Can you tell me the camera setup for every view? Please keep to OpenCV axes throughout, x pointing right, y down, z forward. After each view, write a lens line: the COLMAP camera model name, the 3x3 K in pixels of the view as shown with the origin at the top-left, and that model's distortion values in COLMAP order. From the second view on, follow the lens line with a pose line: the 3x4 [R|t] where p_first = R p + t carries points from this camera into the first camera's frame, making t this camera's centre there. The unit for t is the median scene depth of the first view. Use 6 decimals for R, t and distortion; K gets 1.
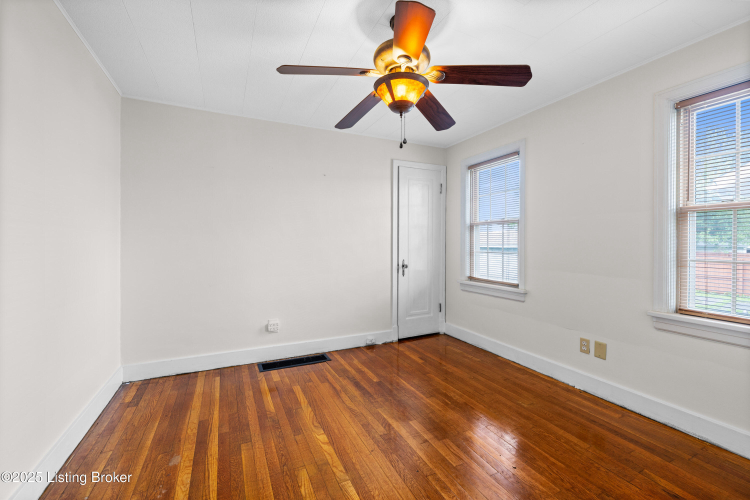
lens RADIAL K [[321.0, 0, 375.5], [0, 321.0, 246.4], [0, 0, 1]] dist [0.001569, 0.000025]
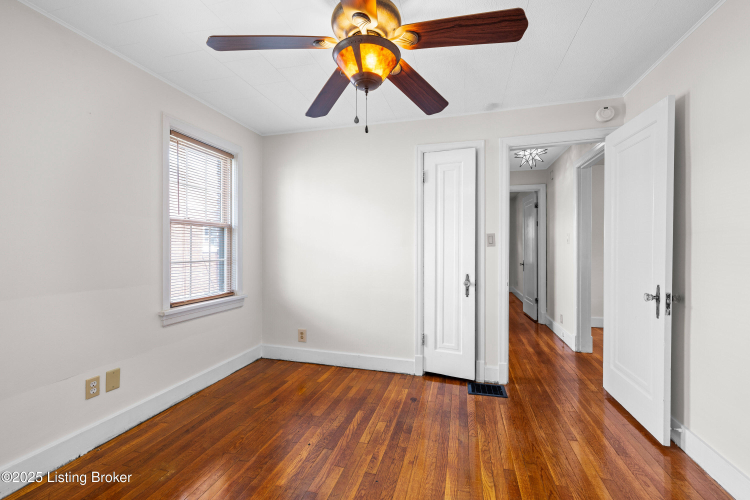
lens RADIAL K [[321.0, 0, 380.4], [0, 321.0, 248.9], [0, 0, 1]] dist [0.001569, 0.000025]
pose [[-0.762591, -0.002085, 0.646877, -0.377340], [0.011380, 0.999797, 0.016639, -0.017527], [-0.646780, 0.020051, -0.762413, 1.279041]]
